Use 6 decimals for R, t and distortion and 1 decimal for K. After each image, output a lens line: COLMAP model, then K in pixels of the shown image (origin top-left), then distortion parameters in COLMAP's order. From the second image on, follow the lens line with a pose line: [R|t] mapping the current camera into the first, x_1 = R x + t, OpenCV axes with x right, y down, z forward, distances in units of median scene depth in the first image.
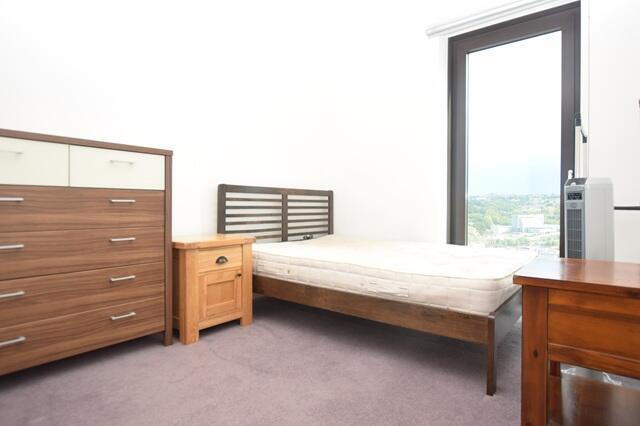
lens RADIAL K [[350.5, 0, 318.6], [0, 350.5, 211.8], [0, 0, 1]] dist [-0.007174, -0.000390]
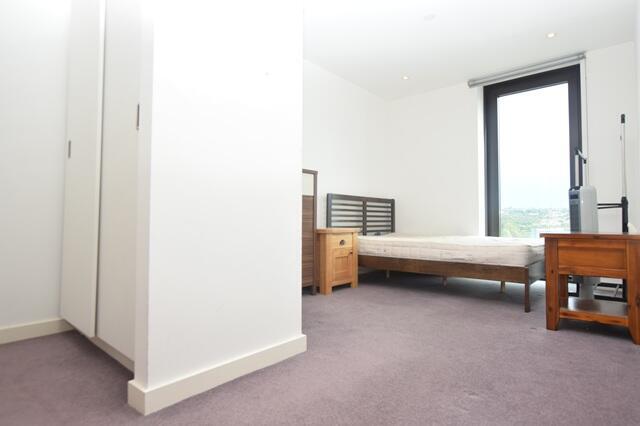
lens RADIAL K [[350.5, 0, 321.1], [0, 350.5, 211.7], [0, 0, 1]] dist [-0.007174, -0.000390]
pose [[0.999402, -0.003393, -0.034425, -0.293846], [0.001939, 0.999109, -0.042165, 0.064453], [0.034538, 0.042073, 0.998517, -0.491849]]
